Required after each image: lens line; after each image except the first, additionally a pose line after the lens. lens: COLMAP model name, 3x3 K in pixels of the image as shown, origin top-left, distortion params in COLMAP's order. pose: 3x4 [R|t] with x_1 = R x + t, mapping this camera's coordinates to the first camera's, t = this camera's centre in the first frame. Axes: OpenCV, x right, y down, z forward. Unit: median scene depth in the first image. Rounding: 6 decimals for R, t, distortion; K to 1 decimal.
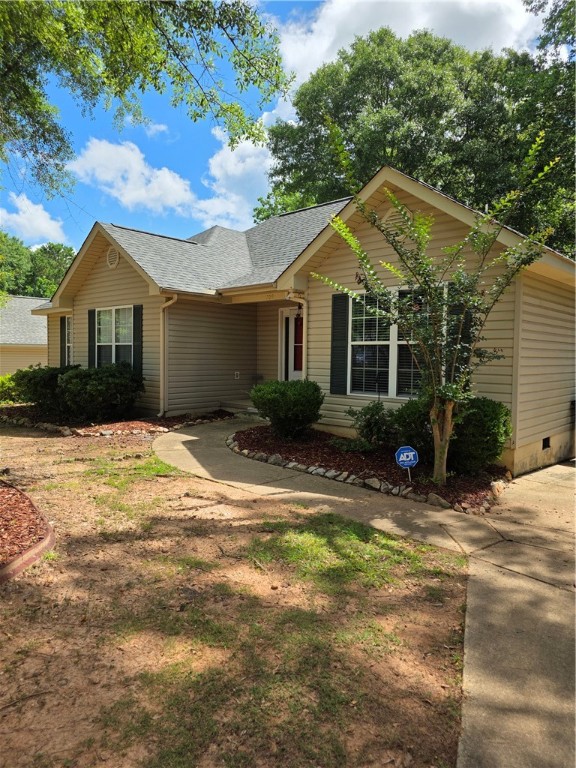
lens RADIAL K [[519.4, 0, 284.2], [0, 519.4, 379.8], [0, 0, 1]] dist [0.044024, -0.036836]
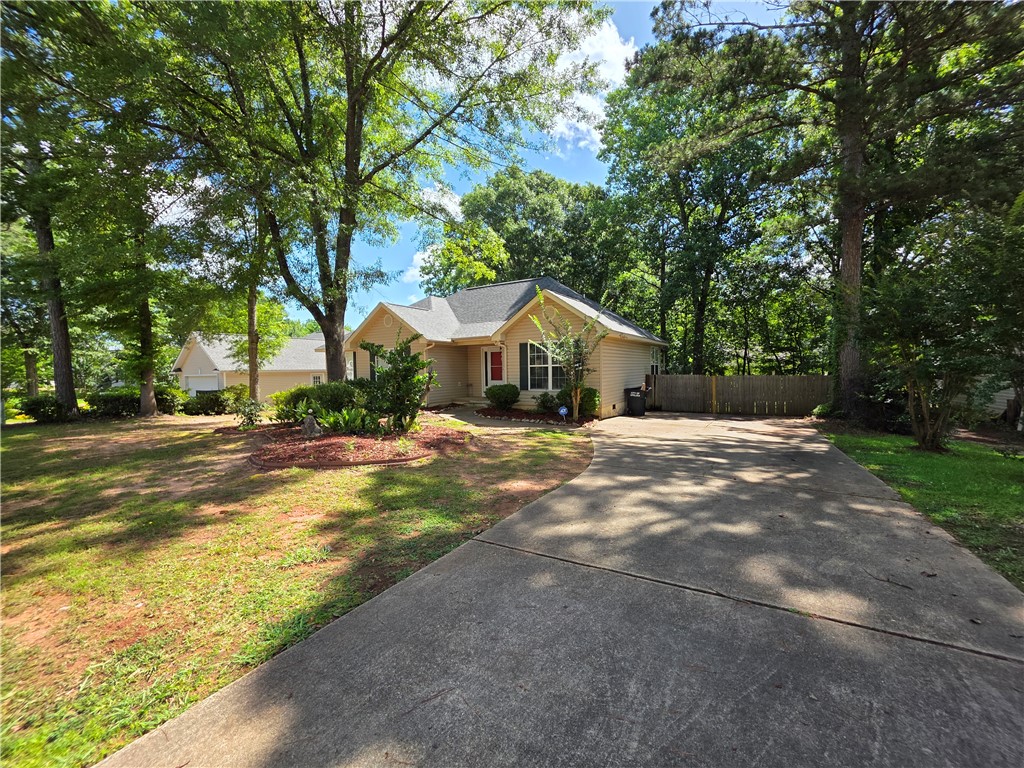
lens RADIAL K [[416.8, 0, 515.7], [0, 416.8, 388.0], [0, 0, 1]] dist [0.000813, -0.001614]
pose [[0.976712, -0.038652, 0.211046, -0.289959], [0.039653, 0.999213, -0.000510, 0.018160], [-0.210861, 0.008867, 0.977476, -0.660192]]
